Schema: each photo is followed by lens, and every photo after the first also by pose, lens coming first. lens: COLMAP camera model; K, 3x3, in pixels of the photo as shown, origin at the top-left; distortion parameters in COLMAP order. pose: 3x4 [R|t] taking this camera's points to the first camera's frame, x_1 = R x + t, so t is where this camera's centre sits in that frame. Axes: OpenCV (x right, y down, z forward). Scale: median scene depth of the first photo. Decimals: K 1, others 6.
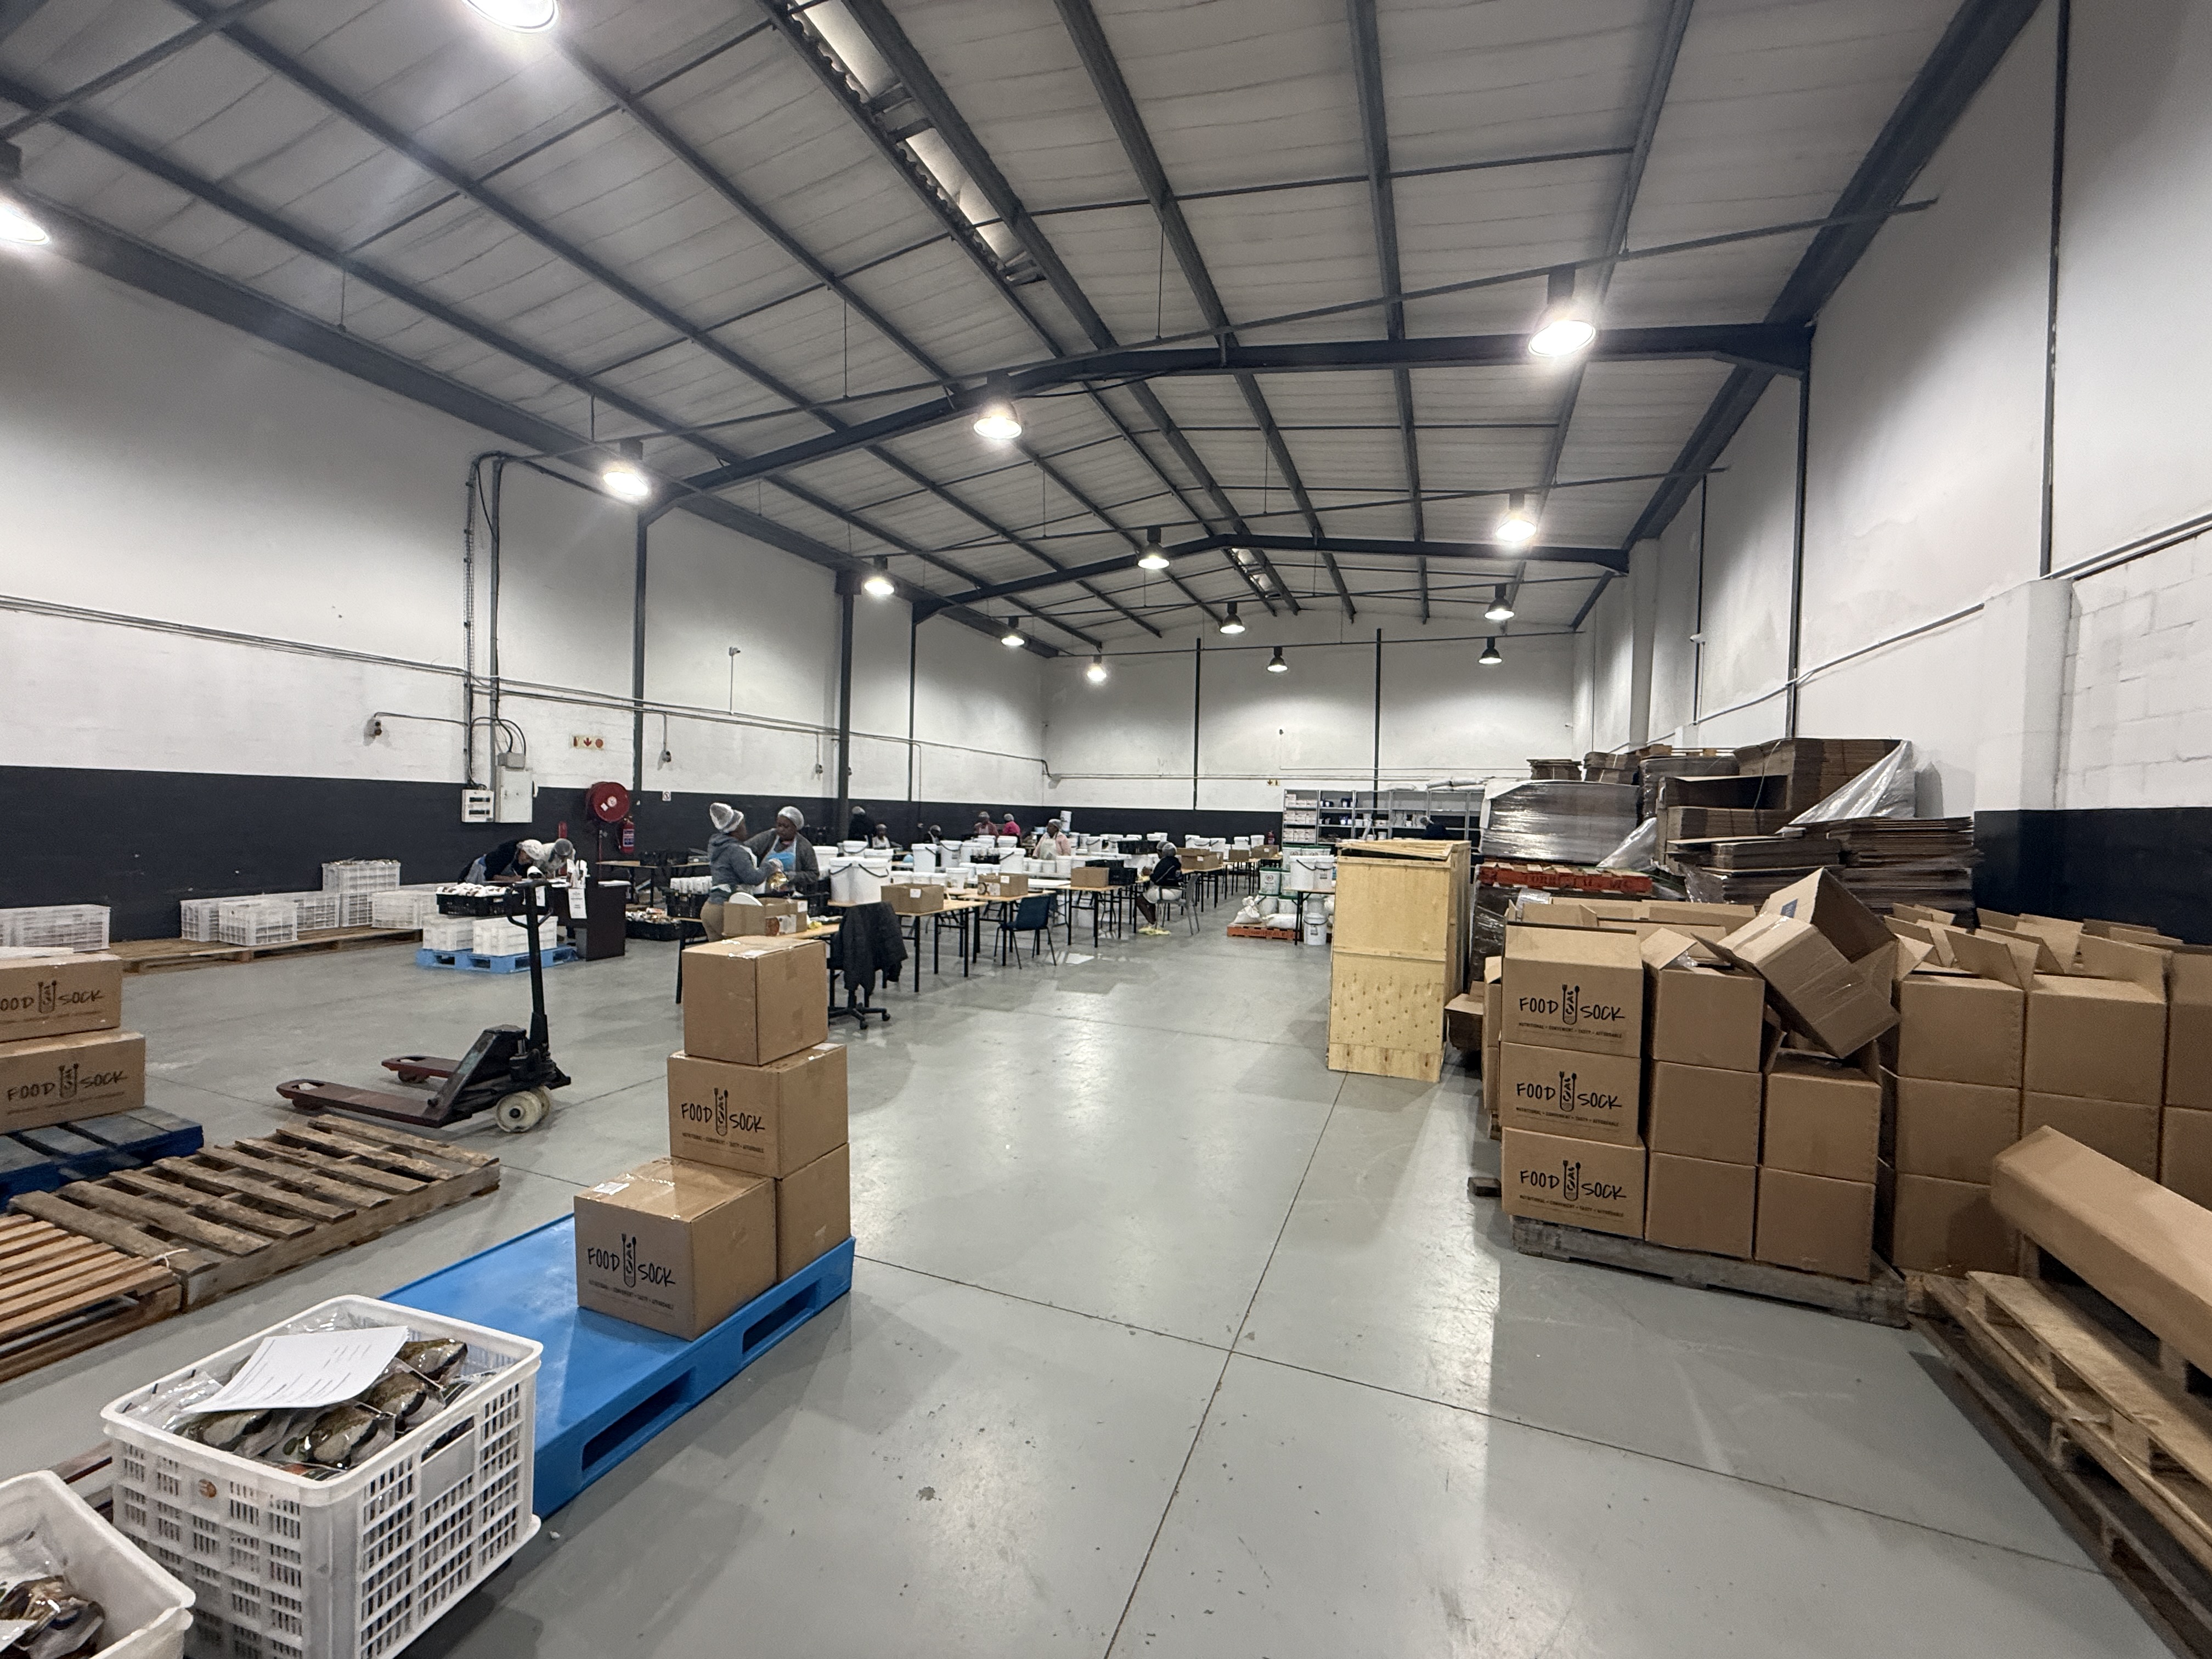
lens RADIAL K [[879.9, 0, 1097.0], [0, 879.9, 831.9], [0, 0, 1]] dist [-0.000924, 0.000160]
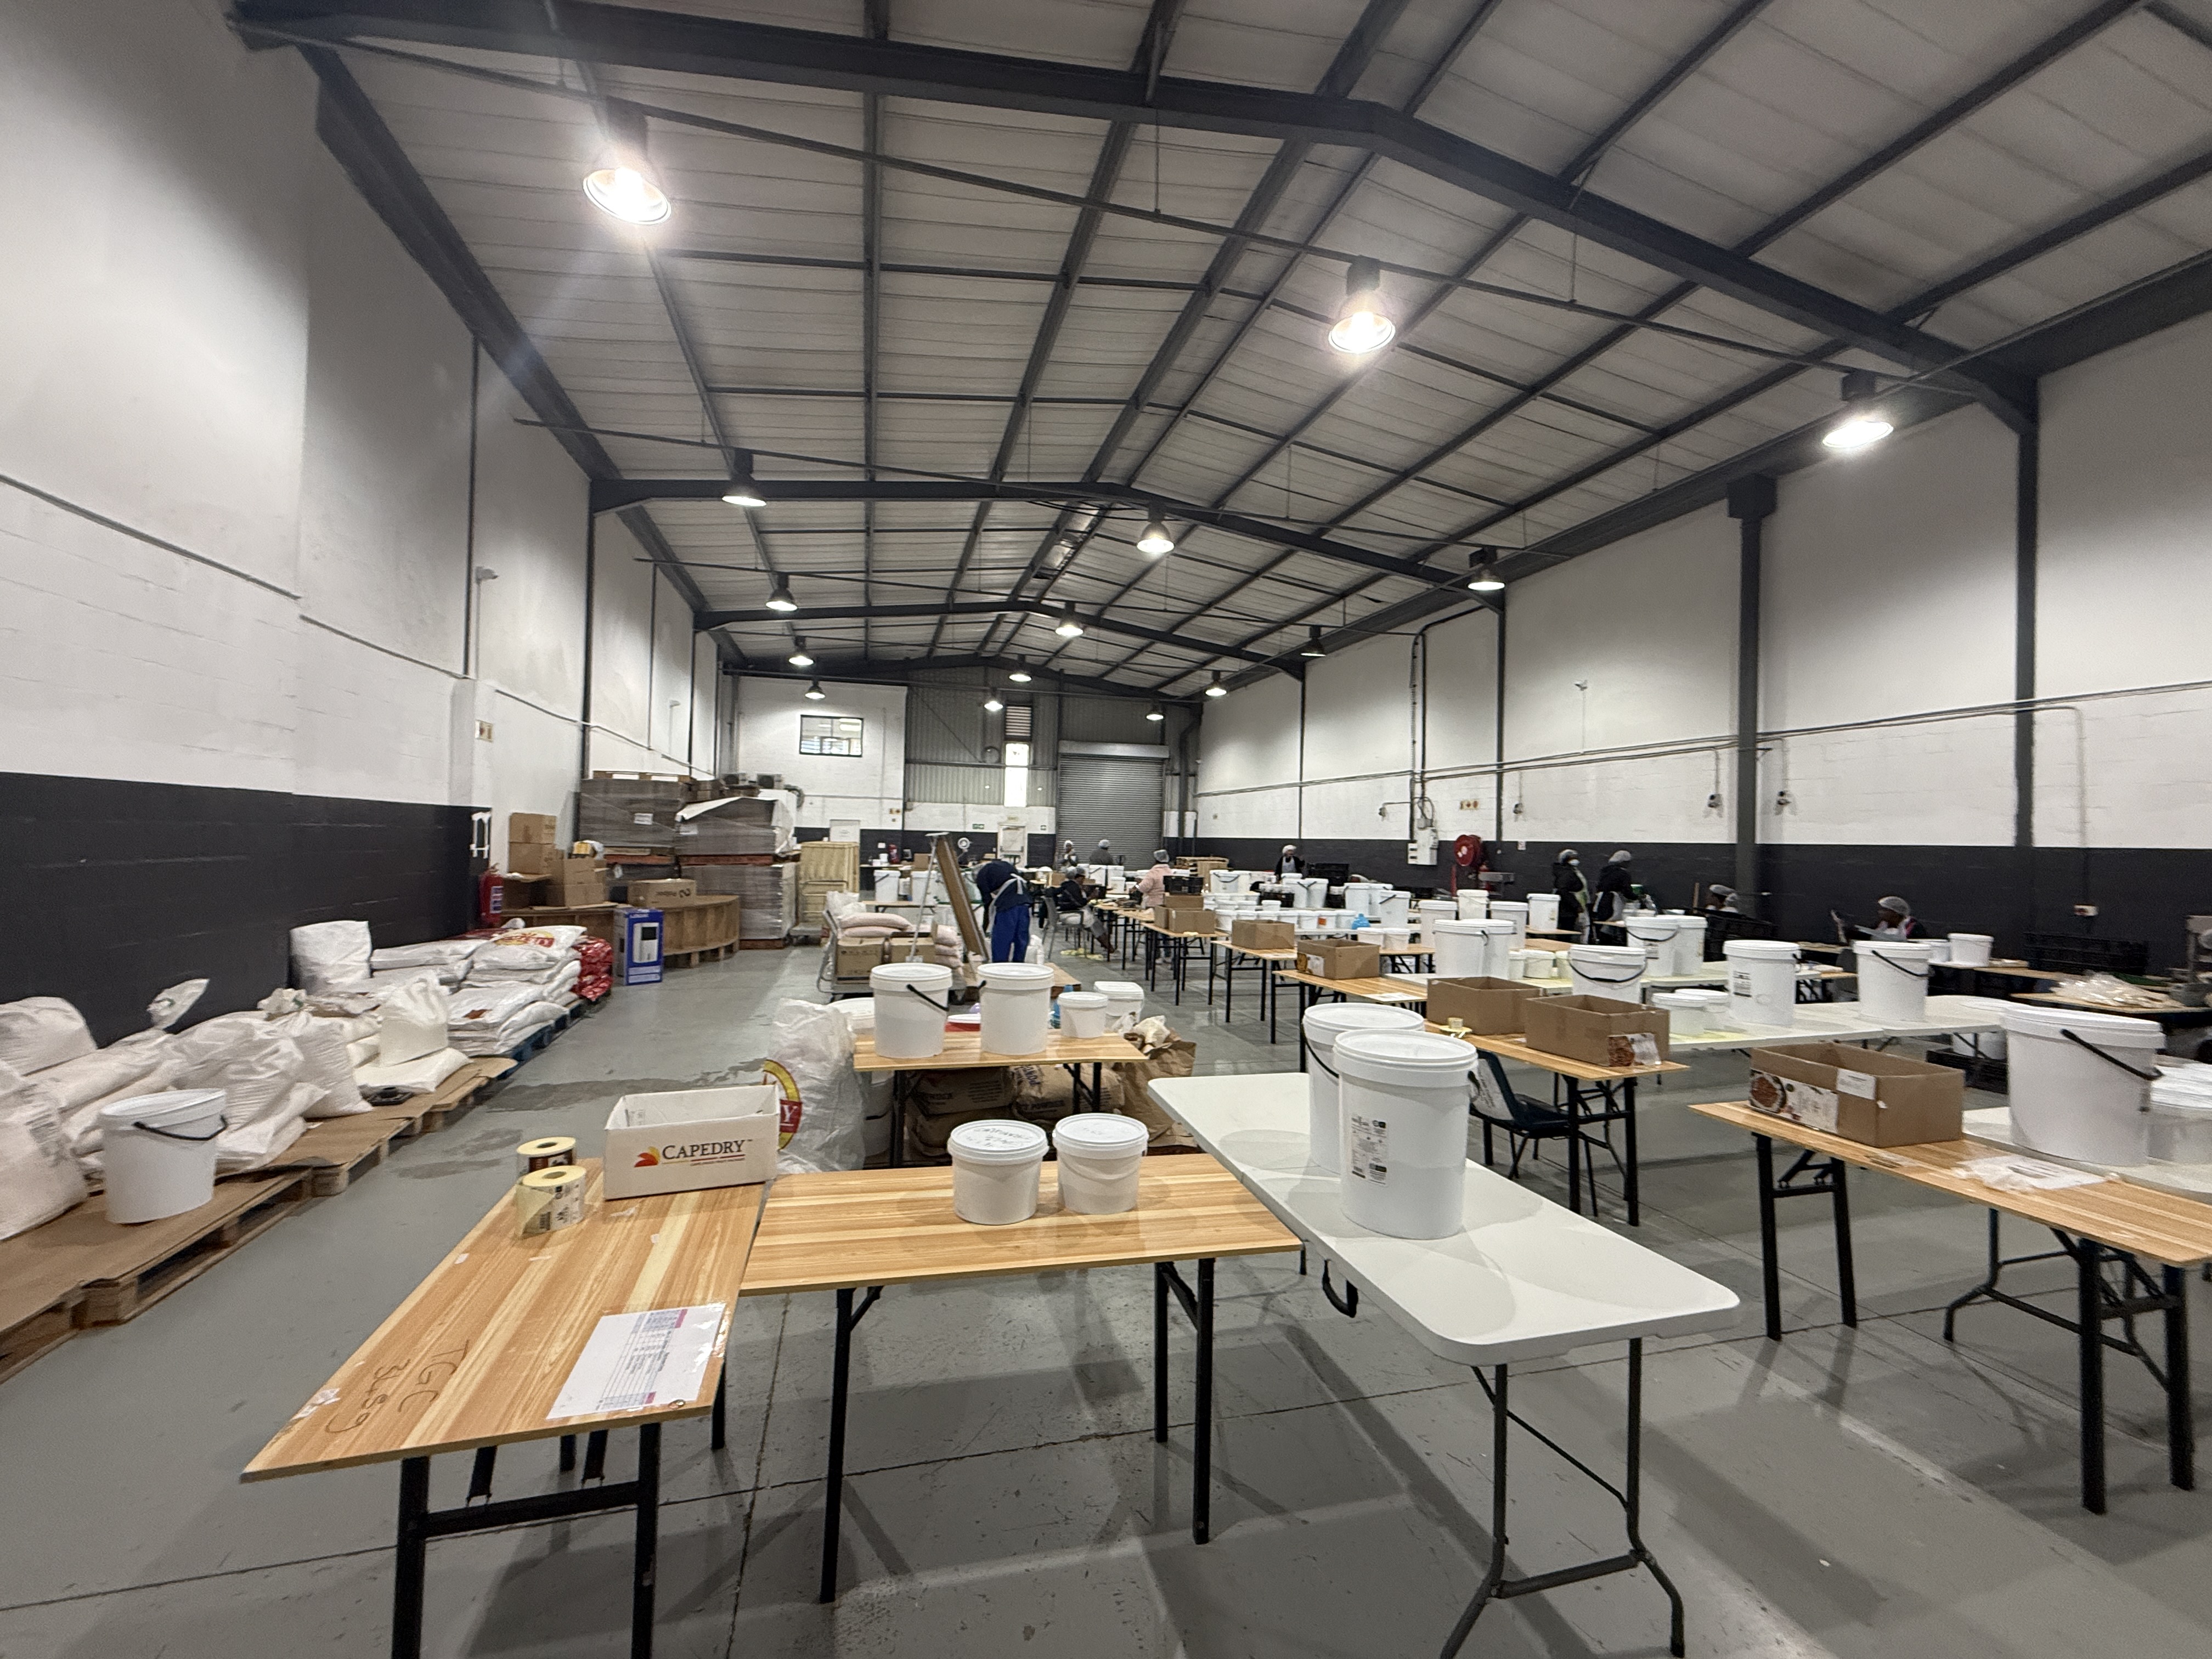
lens RADIAL K [[884.2, 0, 1095.9], [0, 884.2, 827.4], [0, 0, 1]] dist [-0.001944, 0.000235]
pose [[-0.812731, -0.051418, -0.580366, 0.594719], [-0.056937, 0.998340, -0.008714, -0.025587], [0.579850, 0.025962, -0.814309, 1.682982]]
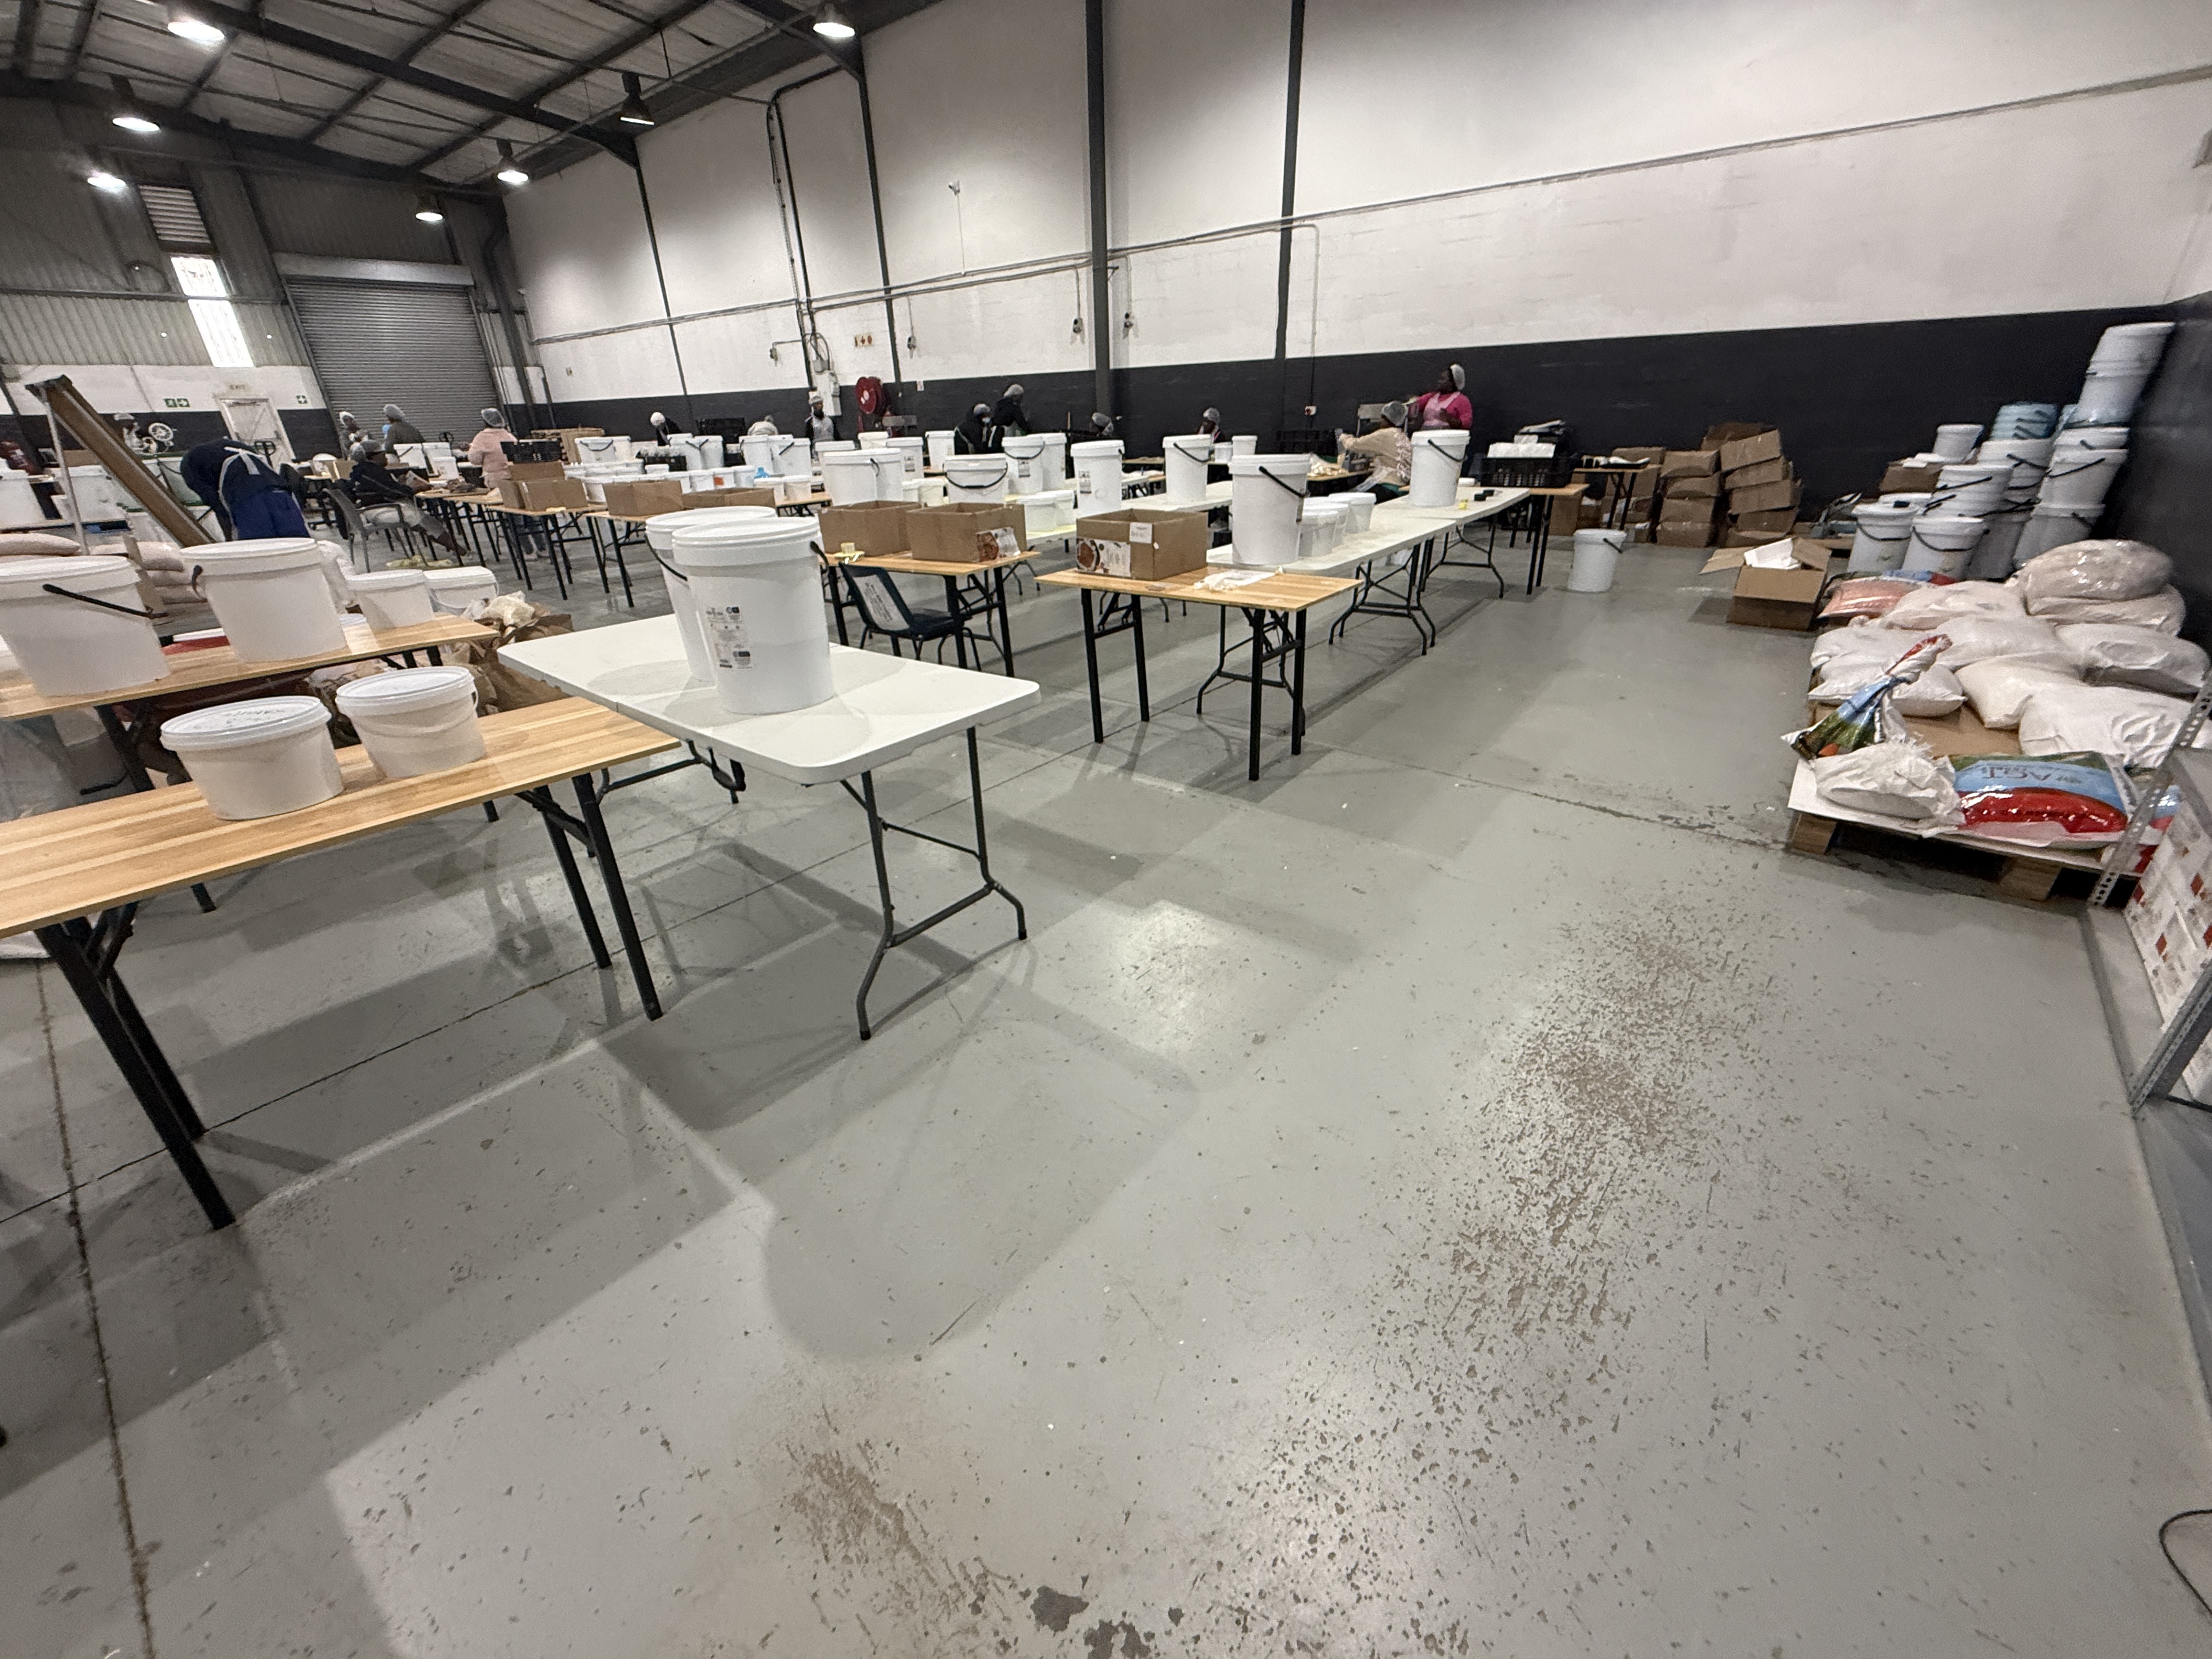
lens RADIAL K [[888.0, 0, 1098.2], [0, 888.0, 826.3], [0, 0, 1]] dist [0.000143, 0.000187]
pose [[-0.330829, 0.397151, -0.856051, 0.587491], [0.002272, 0.907463, 0.420125, -0.009081], [0.943688, 0.137044, -0.301117, 1.697279]]
